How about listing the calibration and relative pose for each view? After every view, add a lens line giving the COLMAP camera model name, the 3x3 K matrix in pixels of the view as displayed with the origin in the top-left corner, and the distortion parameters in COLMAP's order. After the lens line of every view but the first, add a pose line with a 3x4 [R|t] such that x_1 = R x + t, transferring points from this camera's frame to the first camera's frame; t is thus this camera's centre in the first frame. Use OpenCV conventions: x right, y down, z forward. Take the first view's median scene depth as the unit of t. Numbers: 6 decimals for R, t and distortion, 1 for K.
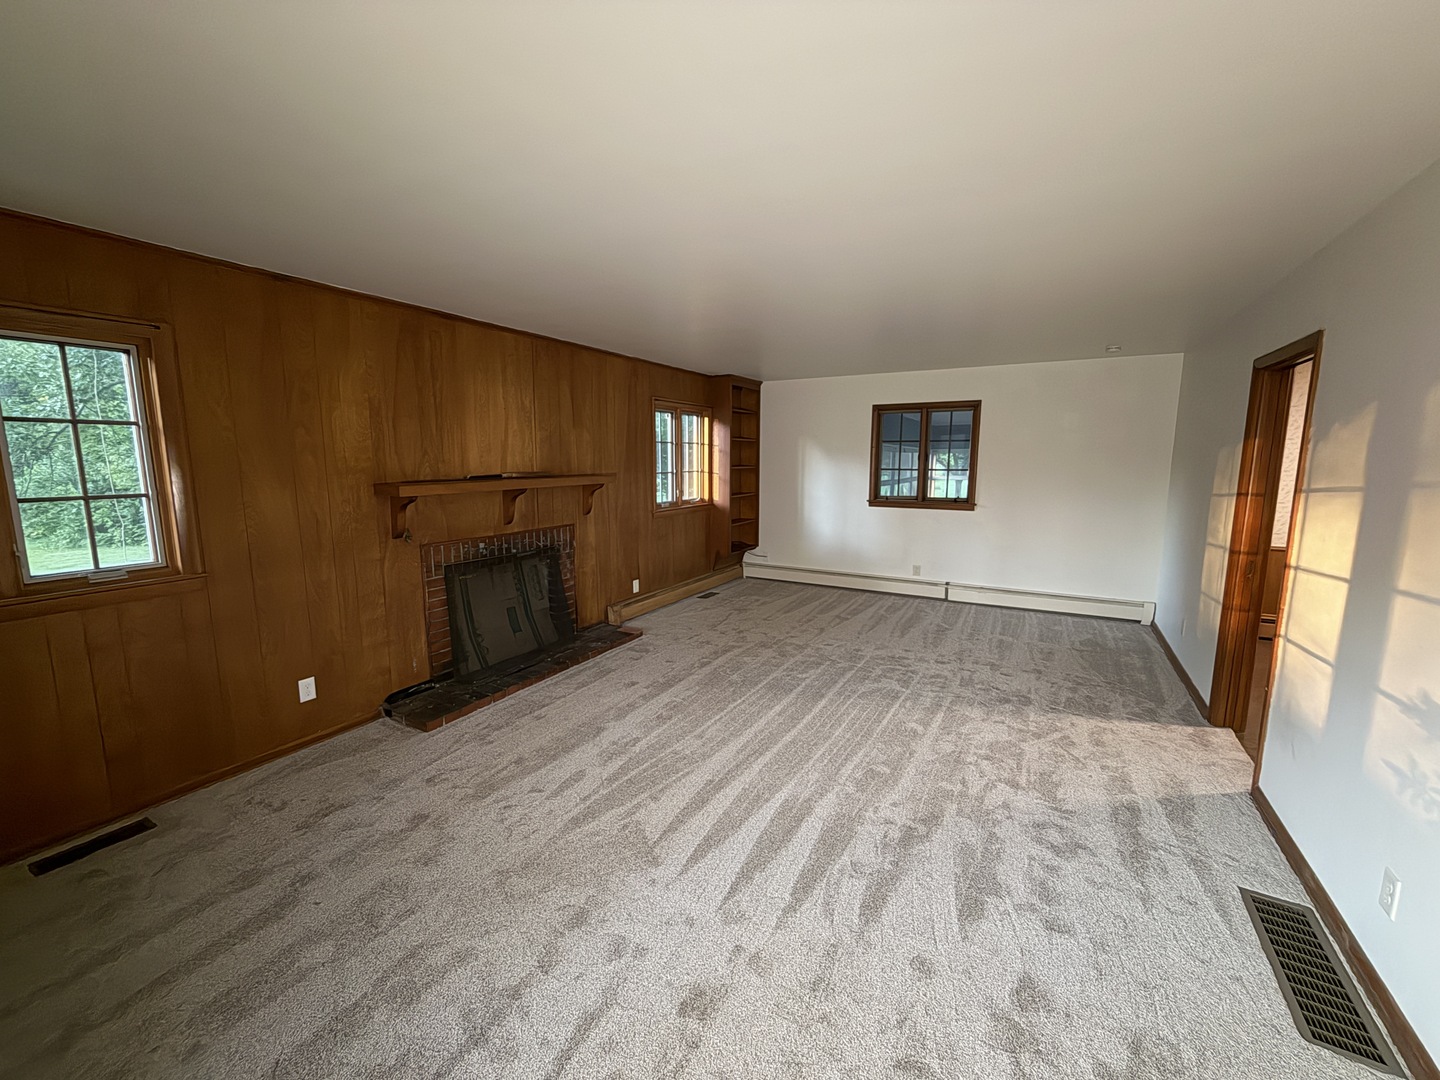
lens RADIAL K [[577.3, 0, 716.1], [0, 577.3, 541.2], [0, 0, 1]] dist [-0.000069, -0.000052]
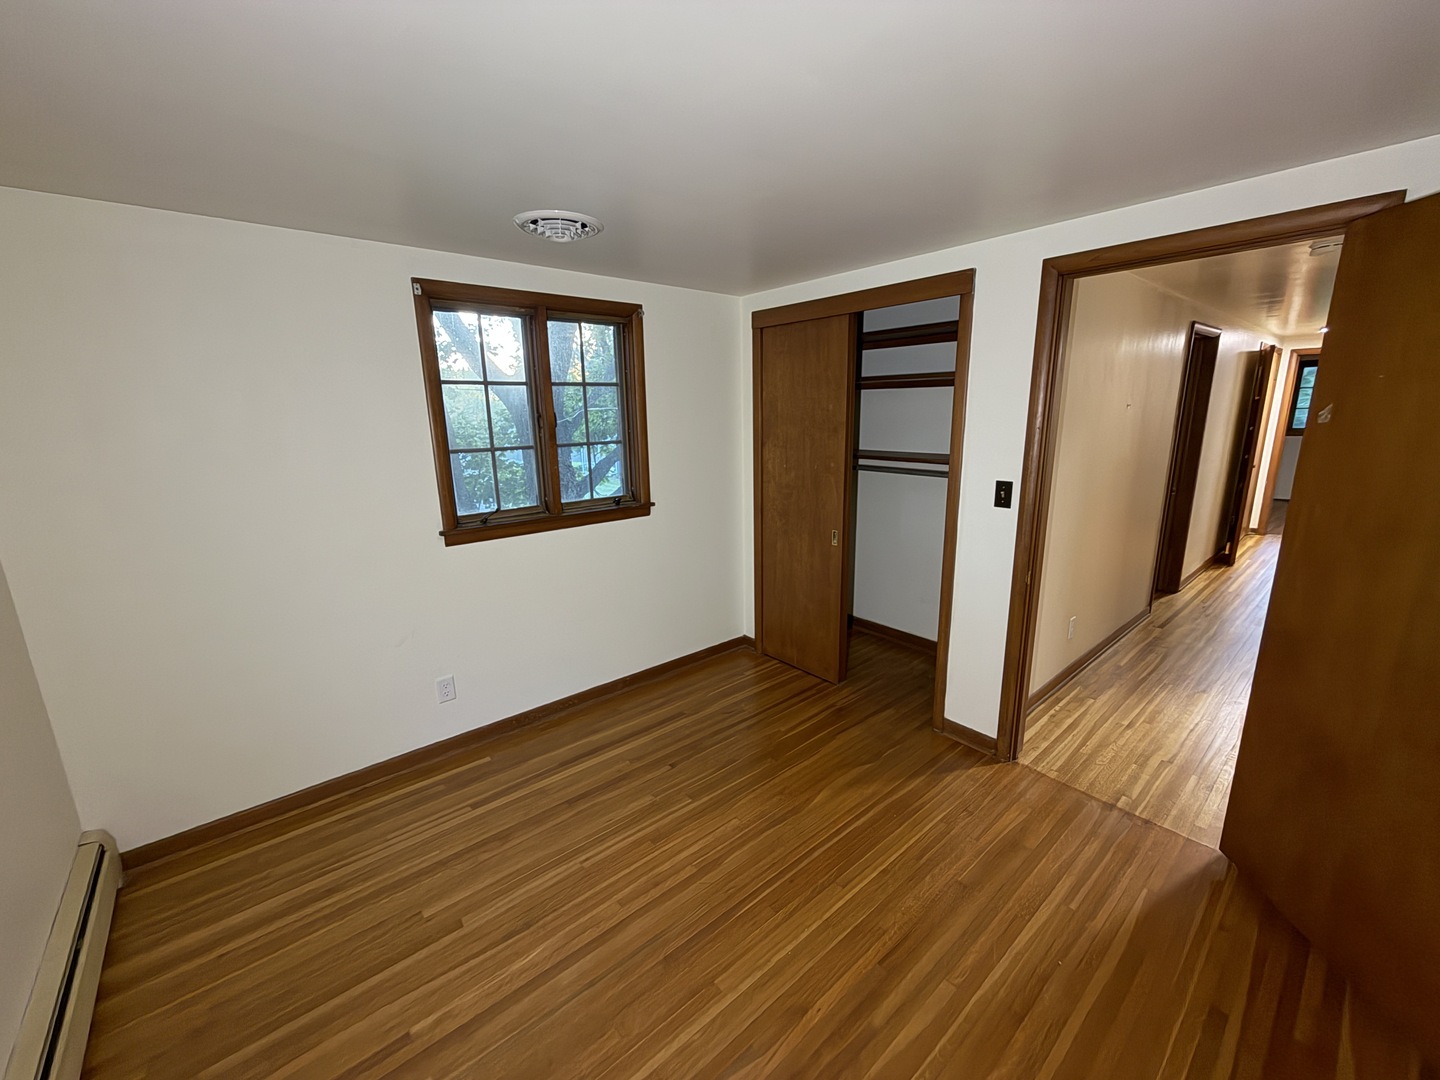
lens RADIAL K [[577.3, 0, 716.1], [0, 577.3, 541.2], [0, 0, 1]] dist [-0.000069, -0.000052]
pose [[0.342910, -0.213900, 0.914691, -0.031938], [0.161459, 0.972660, 0.166926, -0.104035], [-0.925388, 0.090444, 0.368071, 0.706192]]
